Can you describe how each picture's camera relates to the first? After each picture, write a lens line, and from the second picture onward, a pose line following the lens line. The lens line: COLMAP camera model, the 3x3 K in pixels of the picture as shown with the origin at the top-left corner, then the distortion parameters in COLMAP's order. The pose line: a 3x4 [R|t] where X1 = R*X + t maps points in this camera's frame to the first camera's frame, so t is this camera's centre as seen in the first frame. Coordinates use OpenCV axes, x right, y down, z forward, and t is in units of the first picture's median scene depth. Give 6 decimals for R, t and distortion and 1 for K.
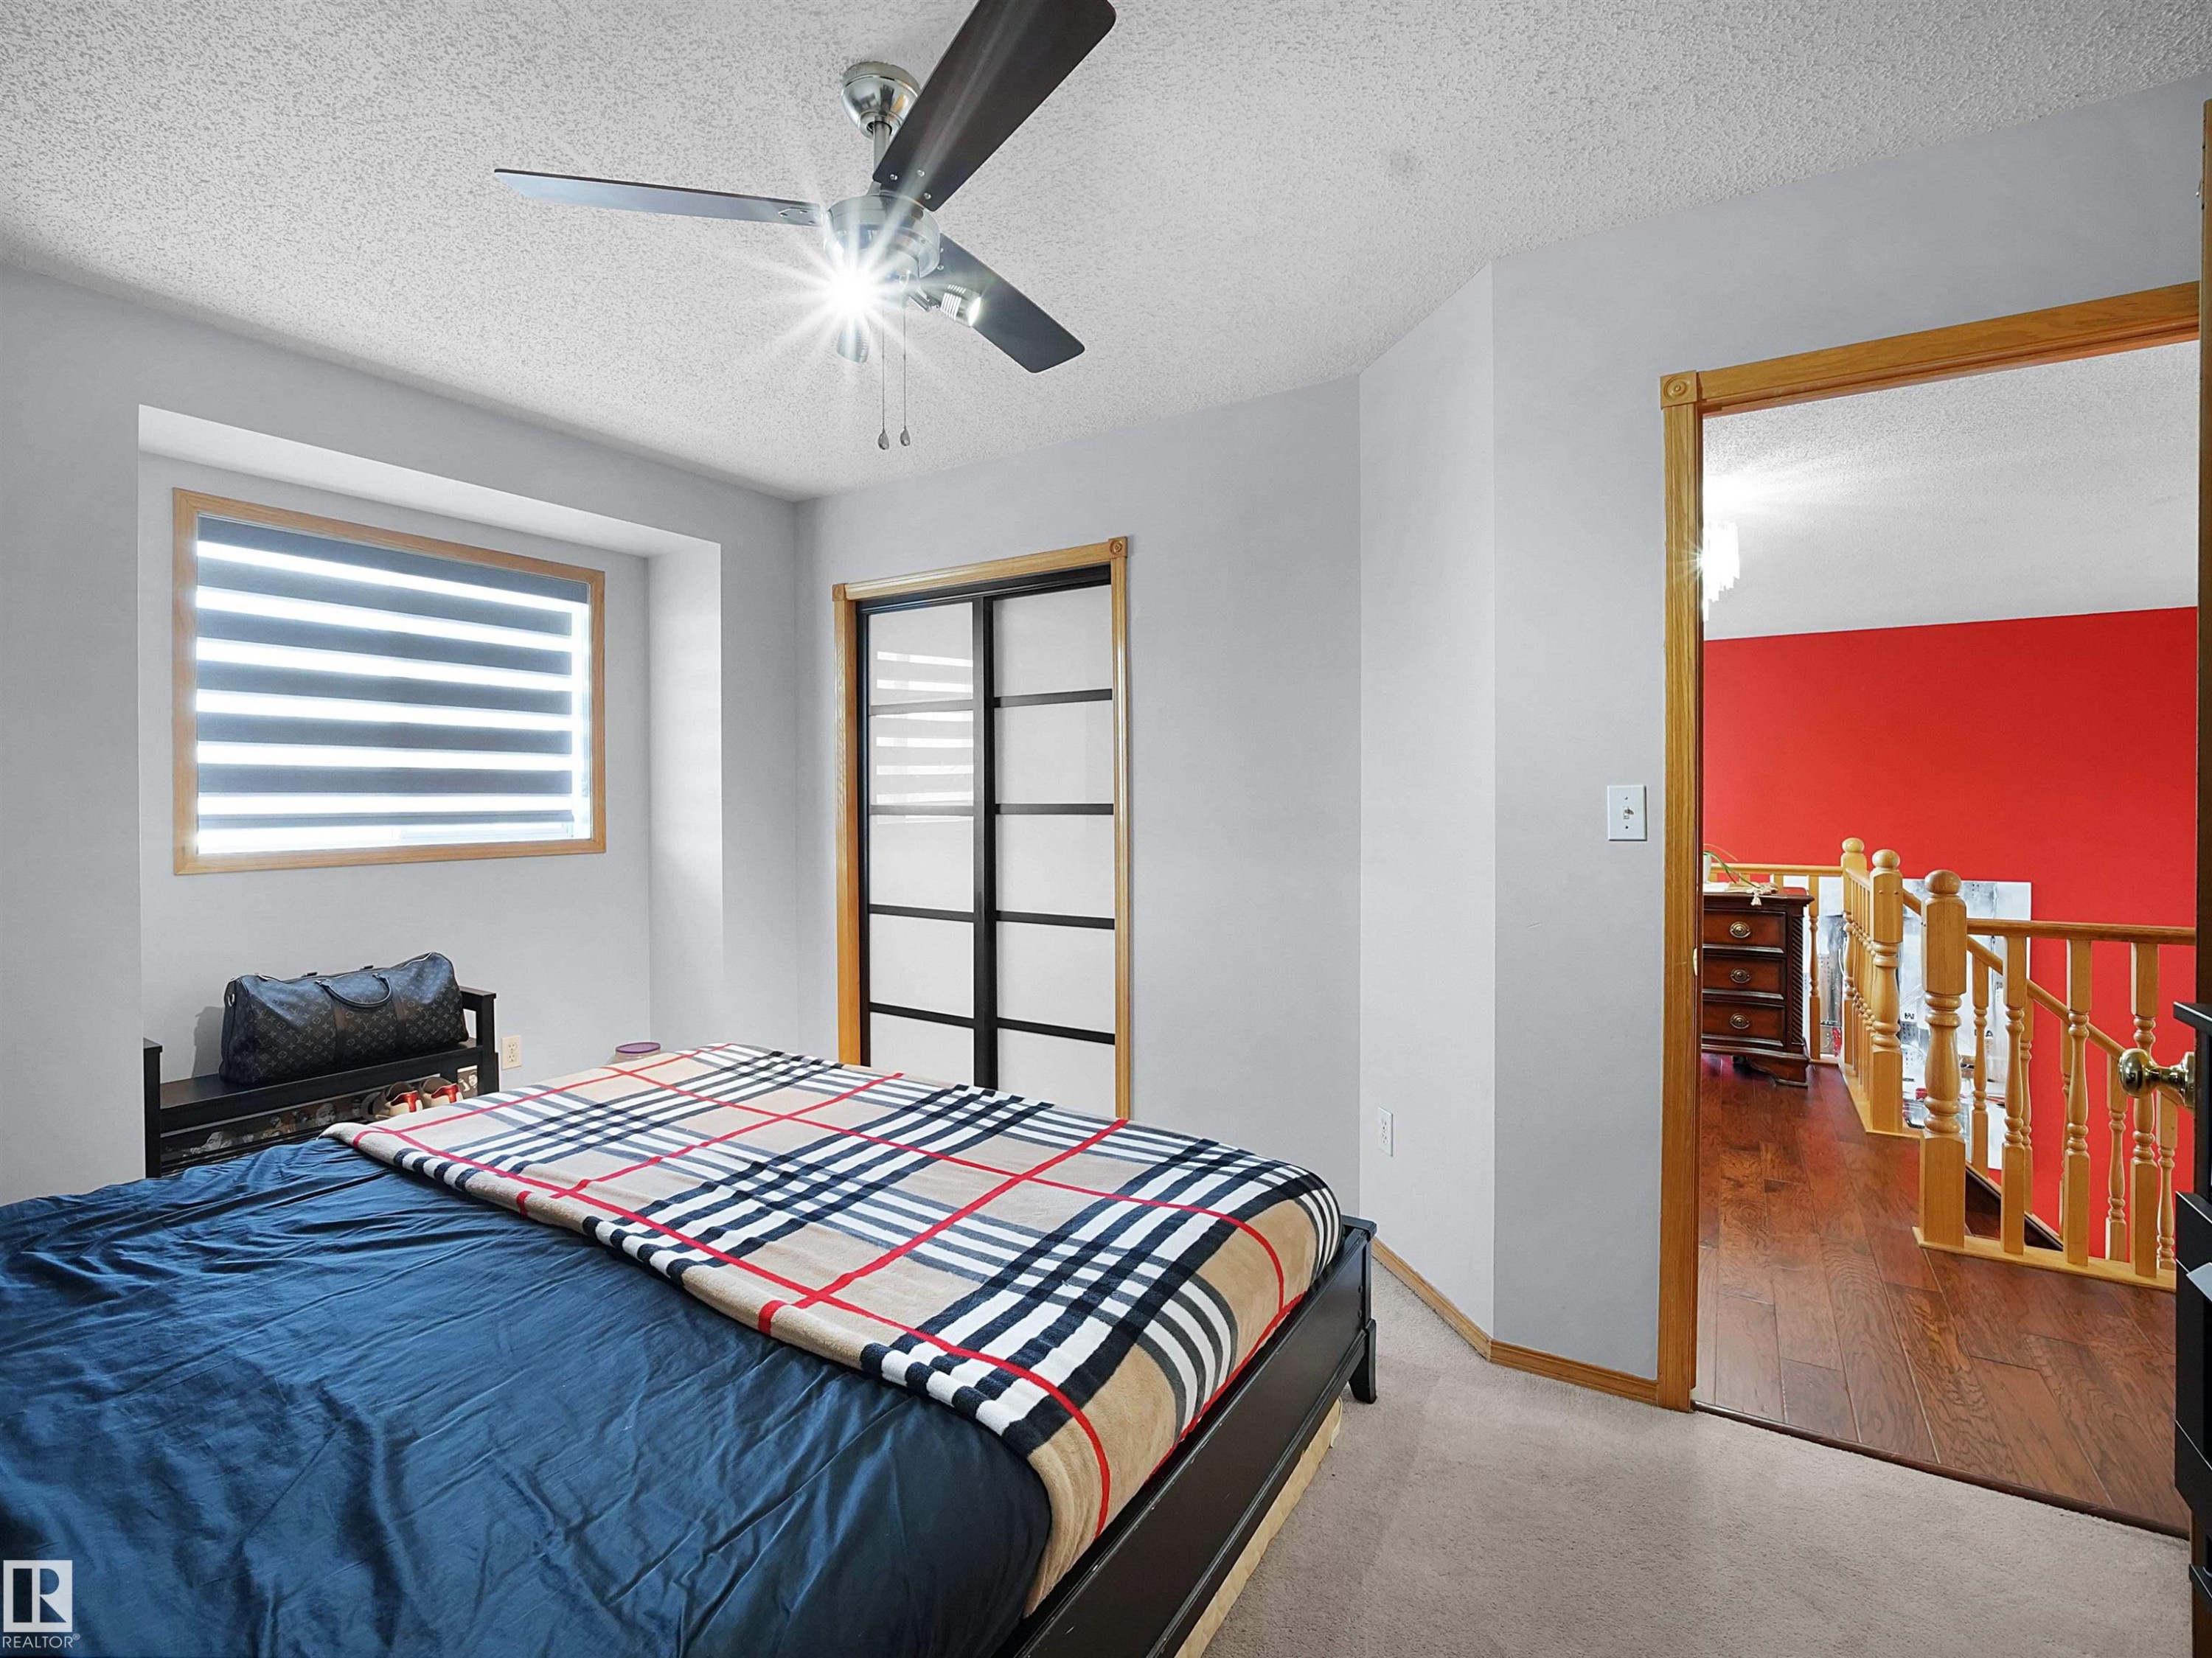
lens RADIAL K [[976.8, 0, 1092.7], [0, 976.8, 815.6], [0, 0, 1]] dist [-0.001205, -0.000085]
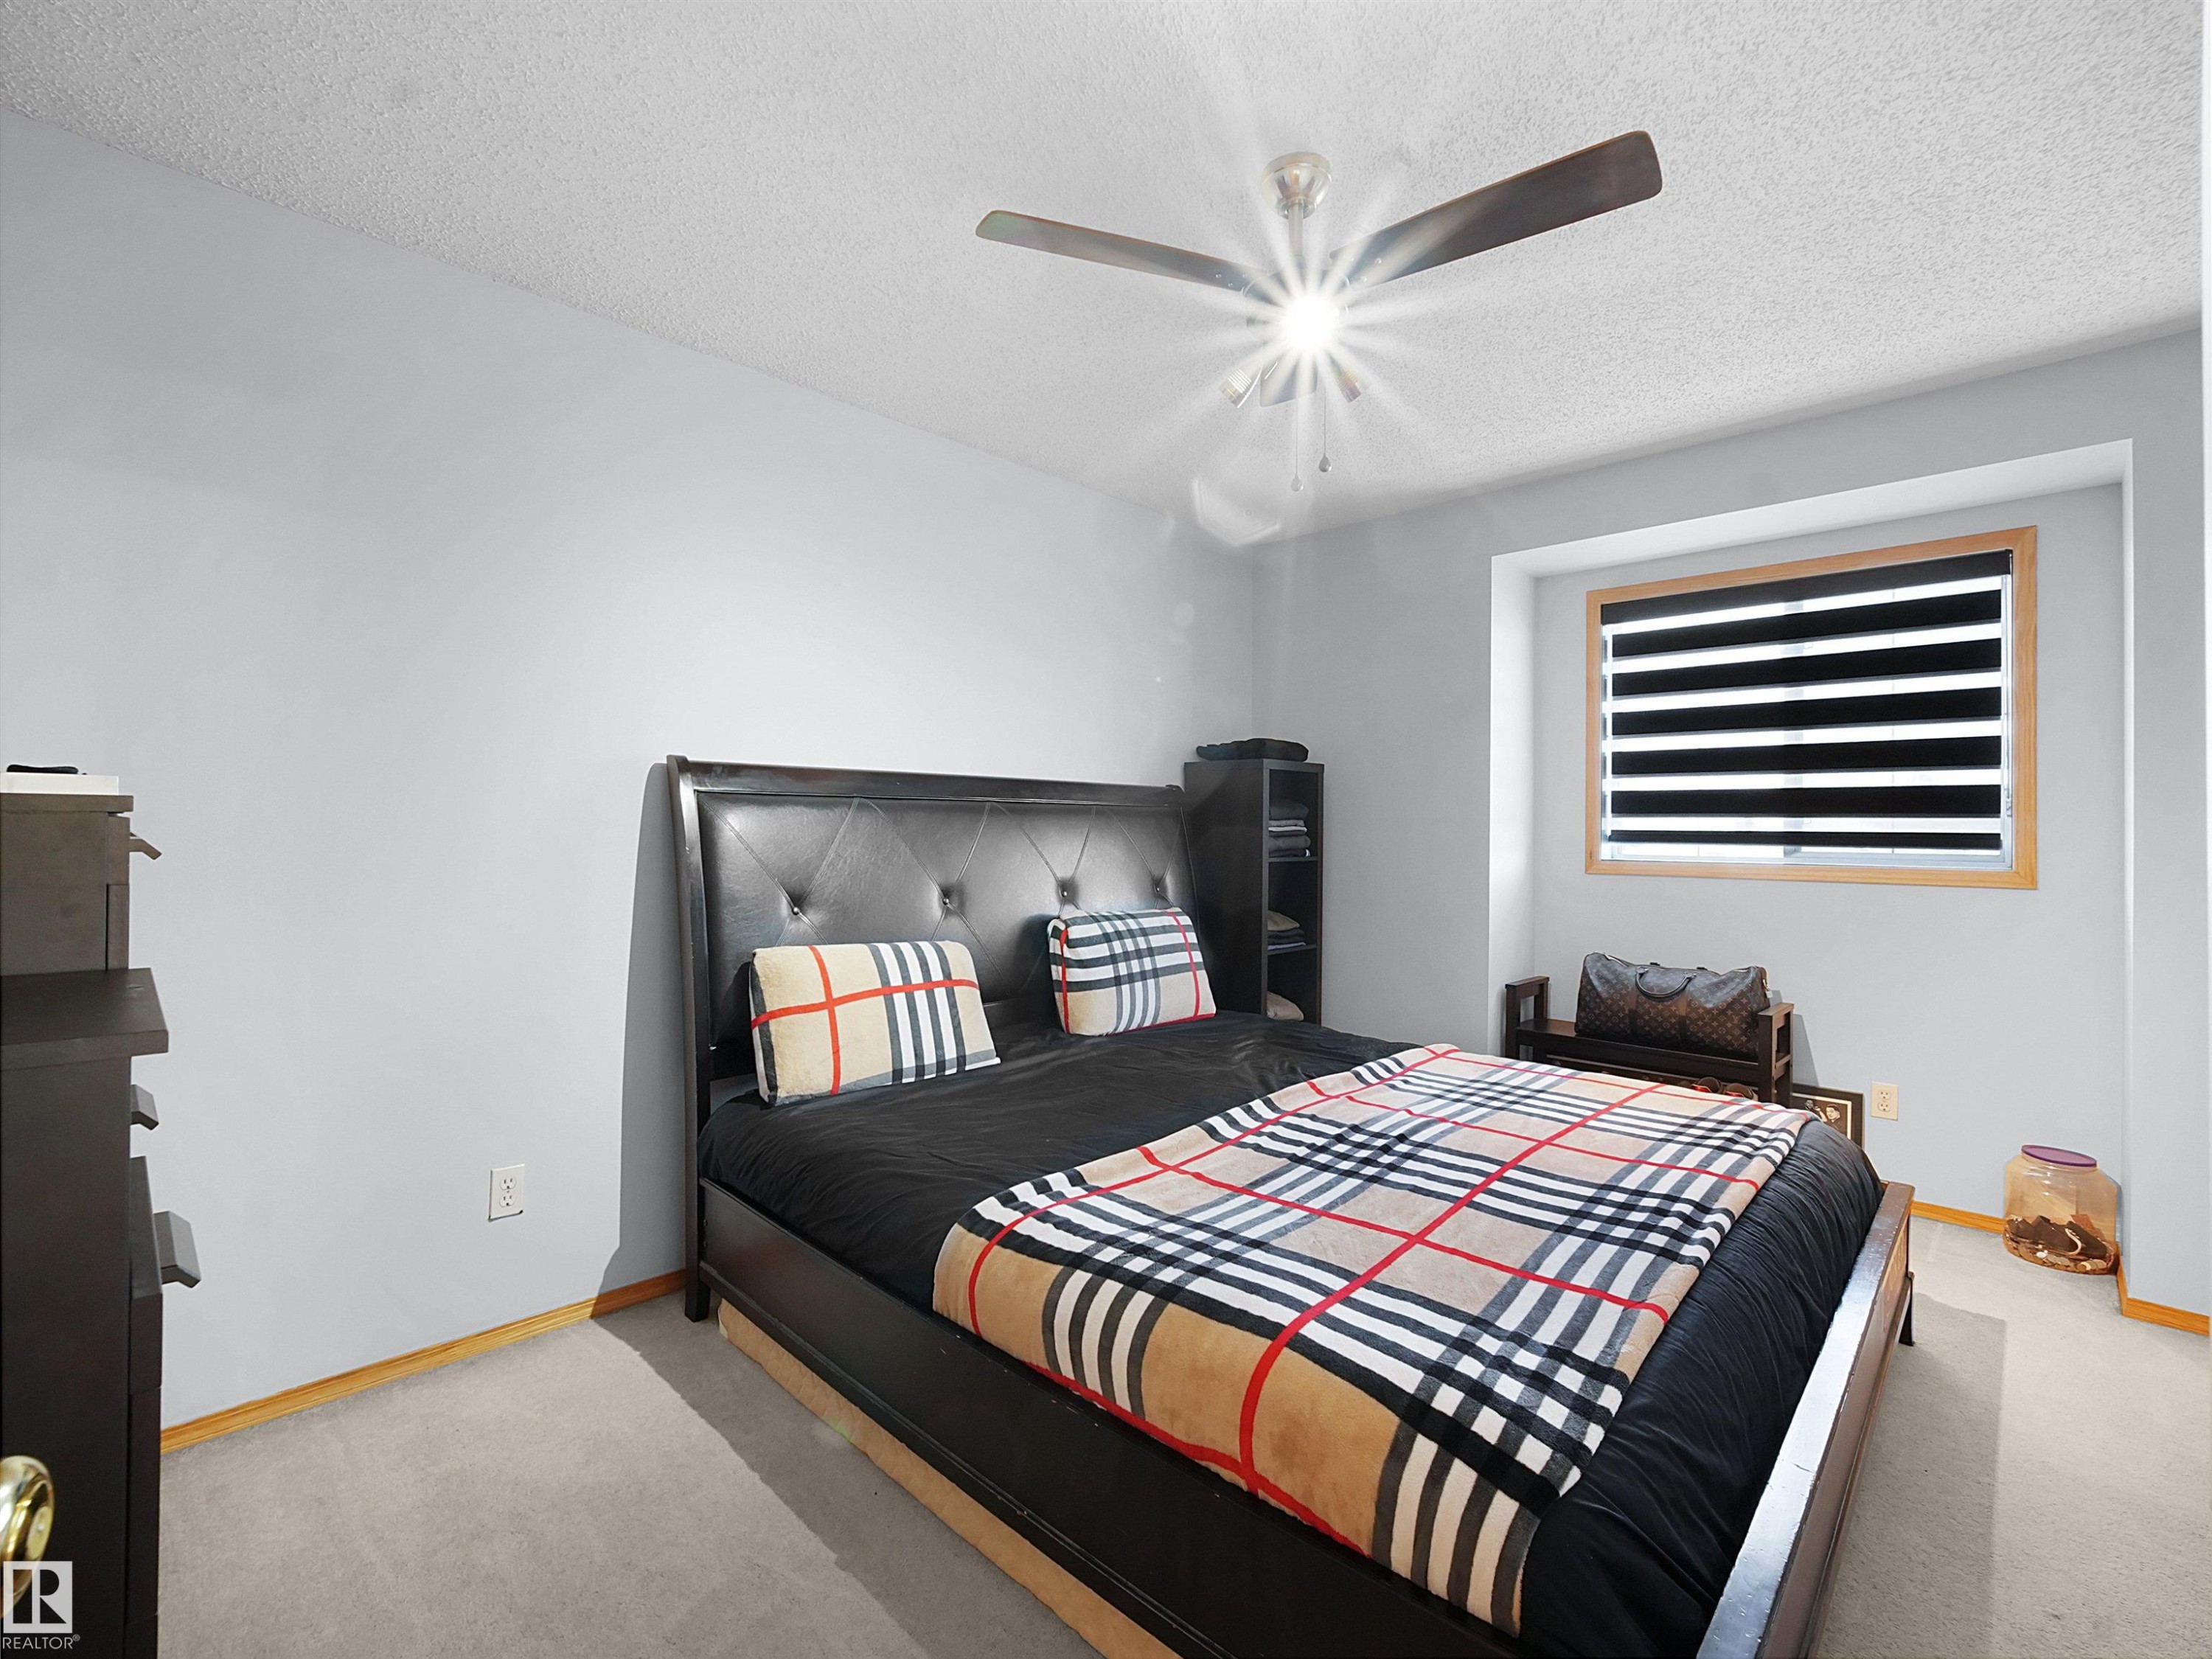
lens RADIAL K [[976.8, 0, 1092.7], [0, 976.8, 816.1], [0, 0, 1]] dist [-0.001205, -0.000085]
pose [[-0.192319, -0.013814, -0.981235, 0.779231], [-0.025687, 0.999629, -0.009038, 0.013768], [0.980996, 0.023467, -0.192603, 0.827162]]
